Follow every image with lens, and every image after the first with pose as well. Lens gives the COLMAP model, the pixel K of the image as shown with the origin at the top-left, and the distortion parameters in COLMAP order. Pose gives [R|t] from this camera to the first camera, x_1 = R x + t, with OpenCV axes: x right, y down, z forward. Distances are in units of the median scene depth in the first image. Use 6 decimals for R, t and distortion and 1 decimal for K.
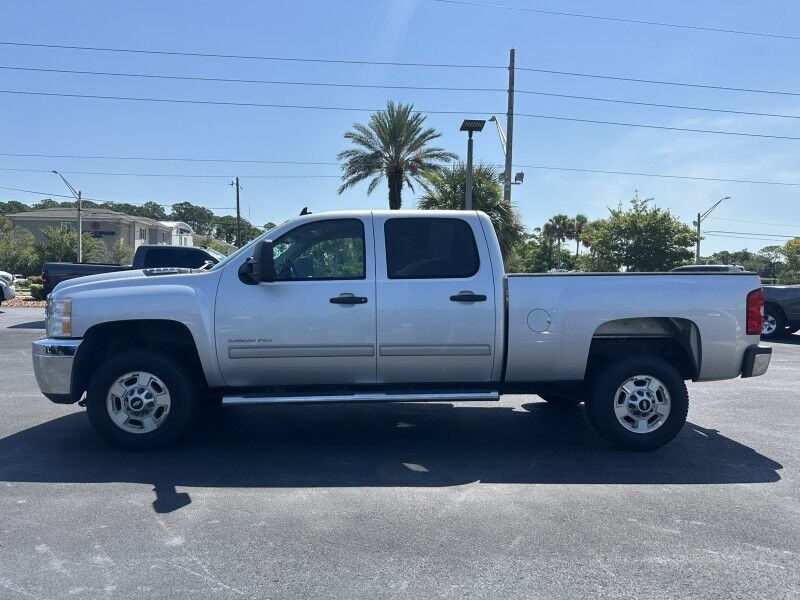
lens RADIAL K [[570.5, 0, 397.8], [0, 570.5, 309.8], [0, 0, 1]] dist [0.009981, -0.000917]
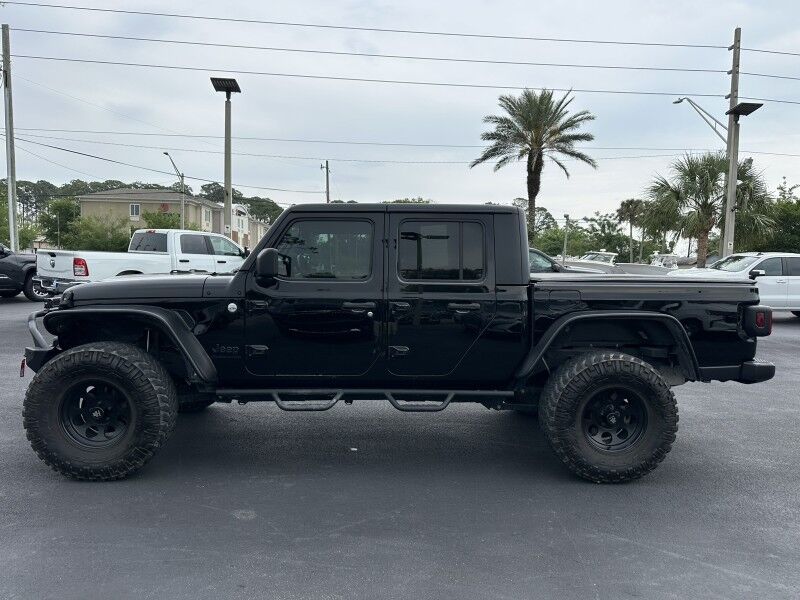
lens RADIAL K [[578.8, 0, 399.2], [0, 578.8, 303.0], [0, 0, 1]] dist [-0.003524, -0.002150]
pose [[0.999870, 0.008687, -0.013583, -0.162914], [-0.008439, 0.999799, 0.018182, -0.006776], [0.013738, -0.018065, 0.999742, 0.015154]]
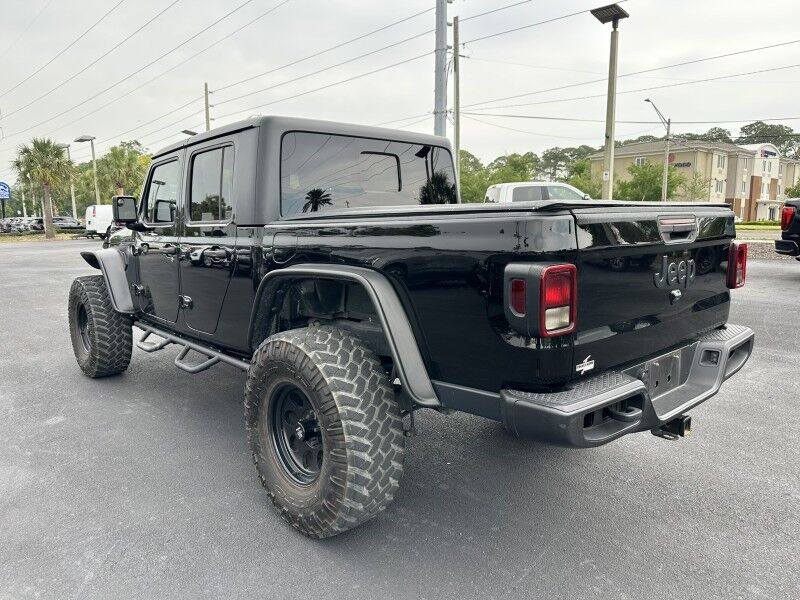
lens RADIAL K [[576.7, 0, 399.3], [0, 576.7, 304.5], [0, 0, 1]] dist [-0.003243, -0.001174]
pose [[0.633352, 0.085948, -0.769076, -0.093394], [-0.007033, 0.994412, 0.105338, -0.006596], [0.773832, -0.061307, 0.630418, 0.069844]]
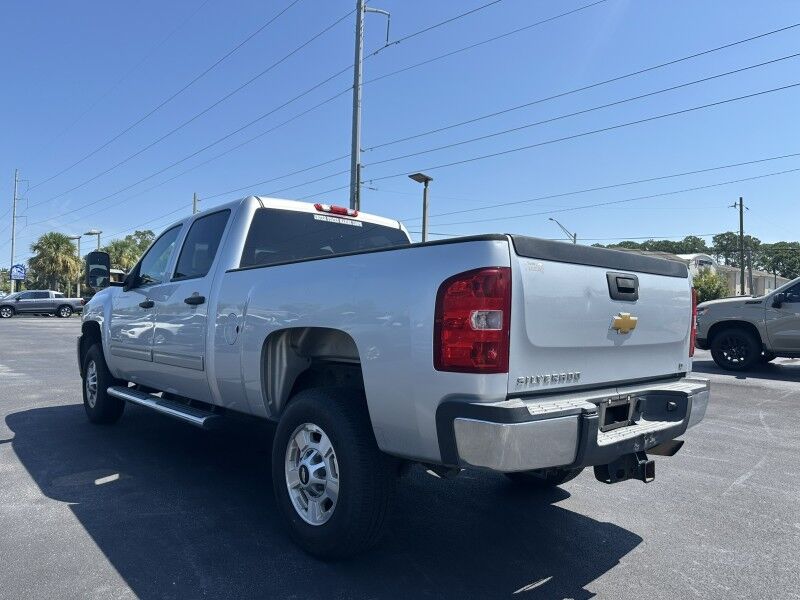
lens RADIAL K [[569.8, 0, 402.7], [0, 569.8, 302.5], [0, 0, 1]] dist [0.049314, -0.068953]
pose [[0.628660, -0.018823, -0.777452, 0.083792], [-0.040774, 0.997534, -0.057122, 0.001323], [0.776610, 0.067610, 0.626343, 0.059466]]
